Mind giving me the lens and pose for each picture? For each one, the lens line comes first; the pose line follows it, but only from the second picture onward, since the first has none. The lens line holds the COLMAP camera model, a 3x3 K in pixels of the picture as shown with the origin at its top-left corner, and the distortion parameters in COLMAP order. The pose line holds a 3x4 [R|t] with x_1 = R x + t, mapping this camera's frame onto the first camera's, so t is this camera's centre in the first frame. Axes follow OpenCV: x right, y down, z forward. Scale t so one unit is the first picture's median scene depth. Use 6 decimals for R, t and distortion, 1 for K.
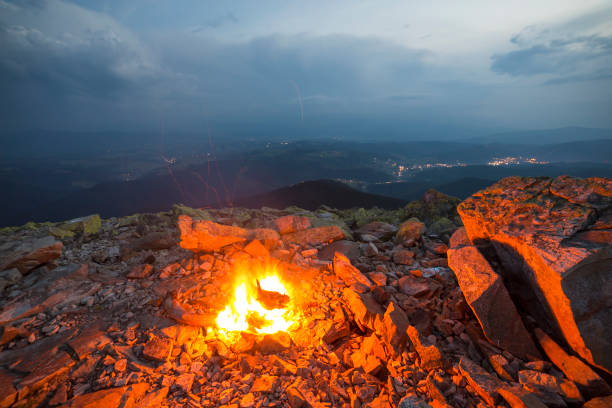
lens RADIAL K [[260.4, 0, 306.0], [0, 260.4, 204.0], [0, 0, 1]] dist [-0.110427, 0.046696]
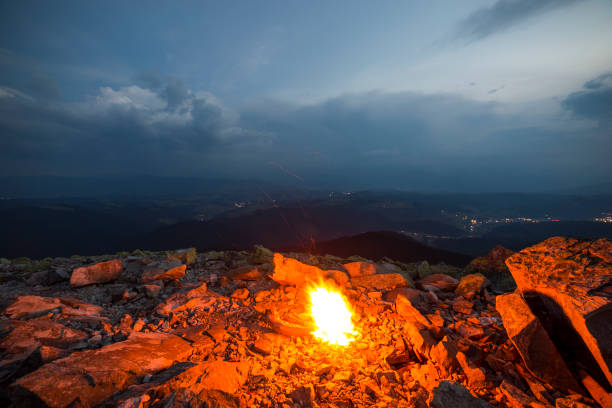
lens RADIAL K [[260.4, 0, 306.0], [0, 260.4, 204.0], [0, 0, 1]] dist [-0.110427, 0.046696]
pose [[0.971566, 0.032997, -0.234459, -0.054992], [-0.076198, 0.981135, -0.177672, 0.031943], [0.224173, 0.190485, 0.955752, -0.416526]]
